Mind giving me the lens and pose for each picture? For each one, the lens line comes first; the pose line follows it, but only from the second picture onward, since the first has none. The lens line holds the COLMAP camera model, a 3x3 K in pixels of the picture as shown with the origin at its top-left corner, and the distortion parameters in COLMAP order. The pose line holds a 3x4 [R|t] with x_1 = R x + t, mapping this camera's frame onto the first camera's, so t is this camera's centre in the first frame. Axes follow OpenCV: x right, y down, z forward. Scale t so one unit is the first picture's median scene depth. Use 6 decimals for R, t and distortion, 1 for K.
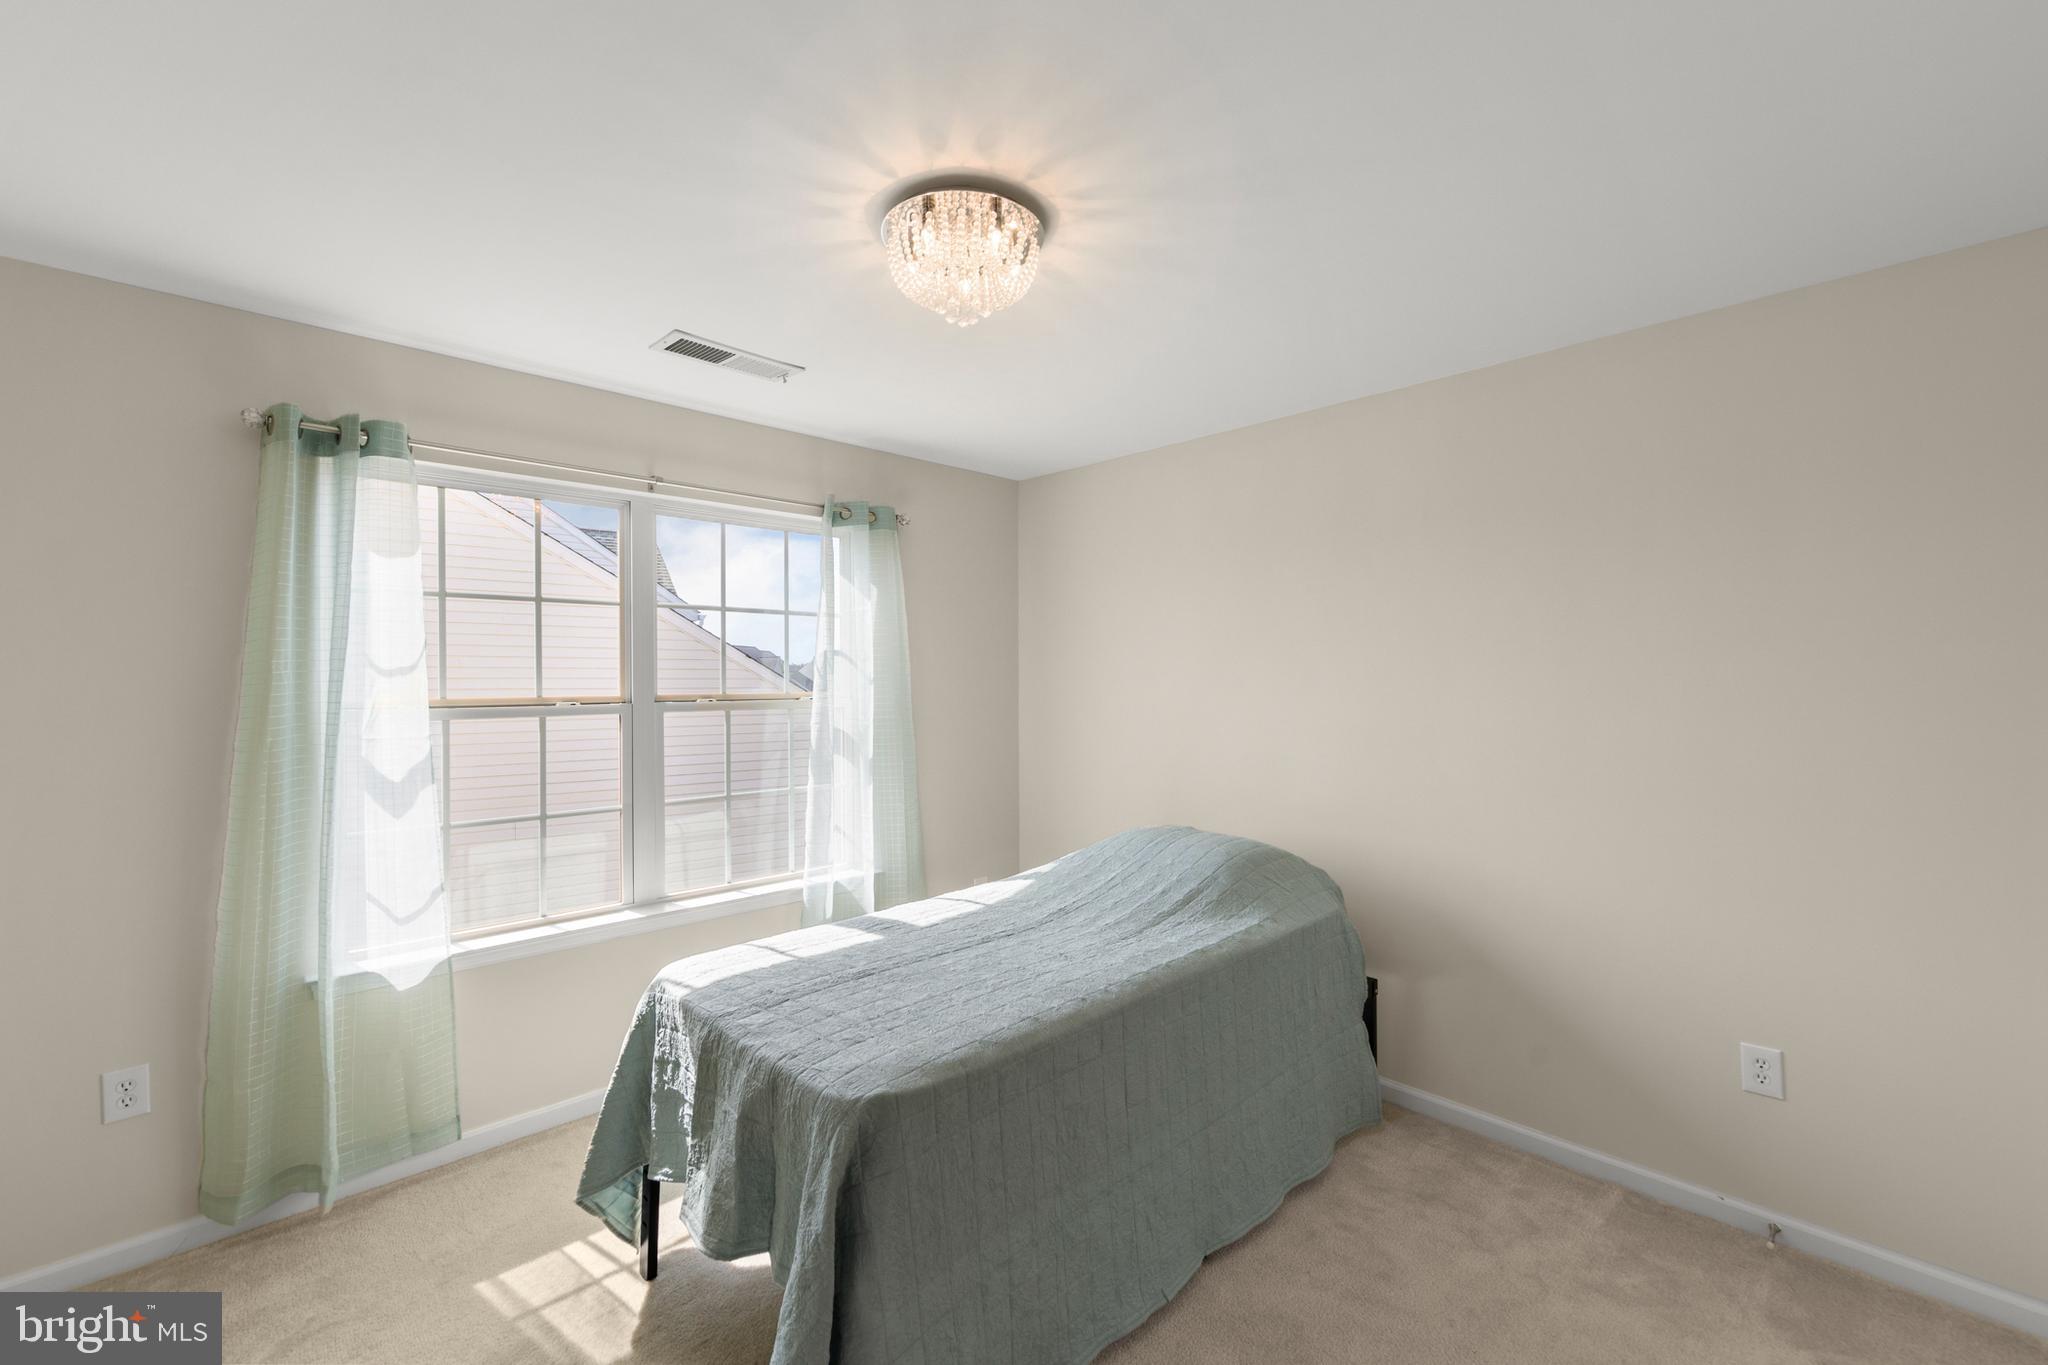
lens RADIAL K [[829.3, 0, 1024.0], [0, 829.3, 682.5], [0, 0, 1]] dist [0.000242, -0.000066]
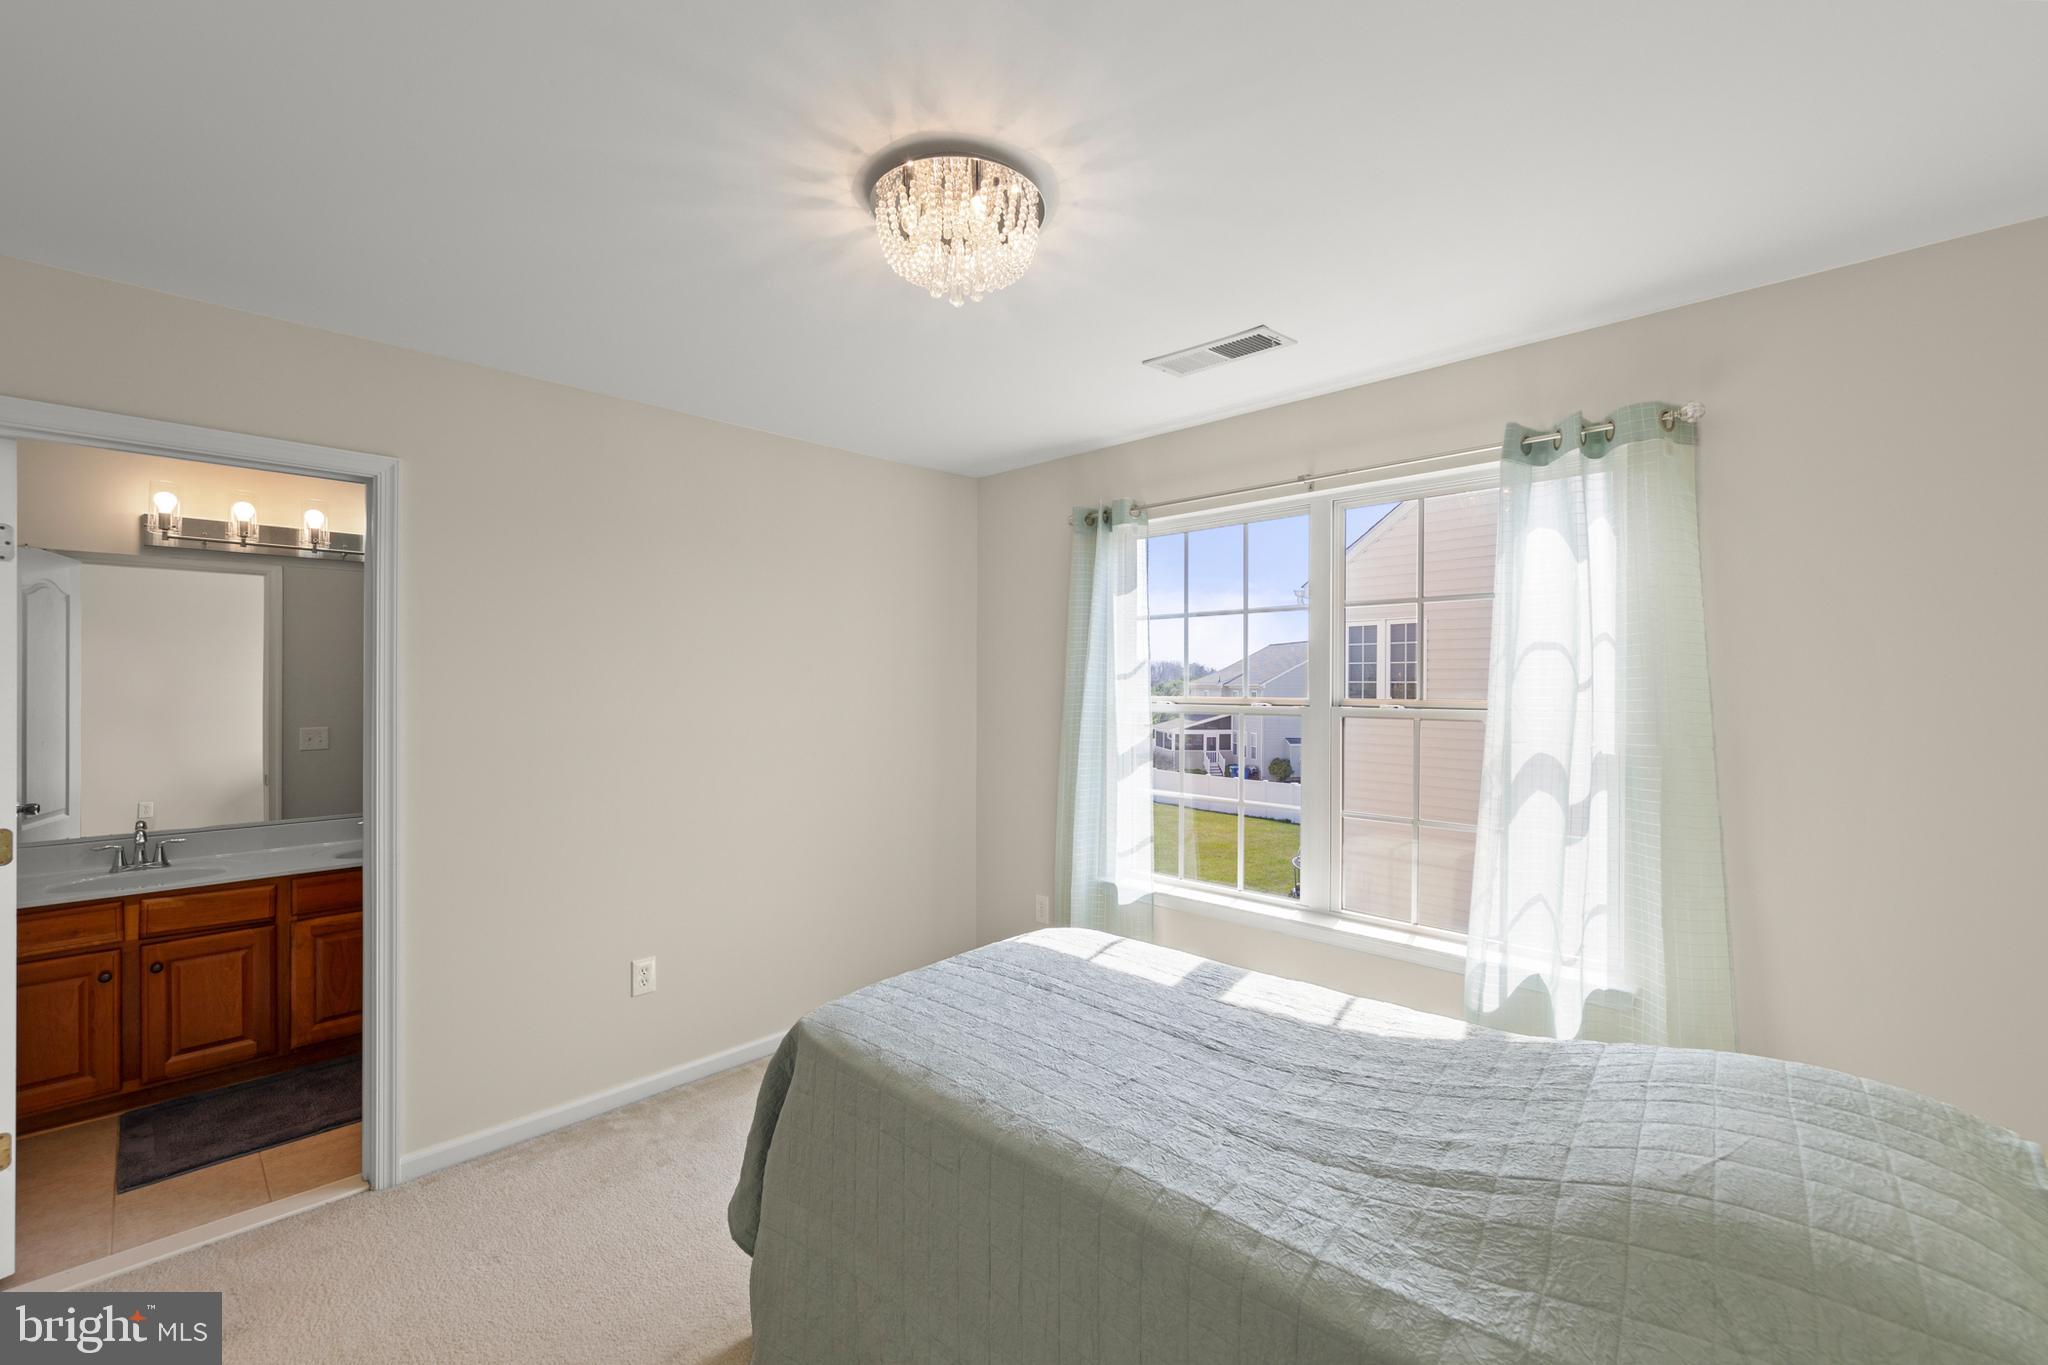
lens RADIAL K [[839.3, 0, 1024.0], [0, 839.3, 682.5], [0, 0, 1]] dist [0.001893, 0.000187]
pose [[0.048824, 0.003937, -0.998800, 0.683853], [-0.006361, 0.999973, 0.003631, -0.006868], [0.998787, 0.006176, 0.048848, 0.803905]]
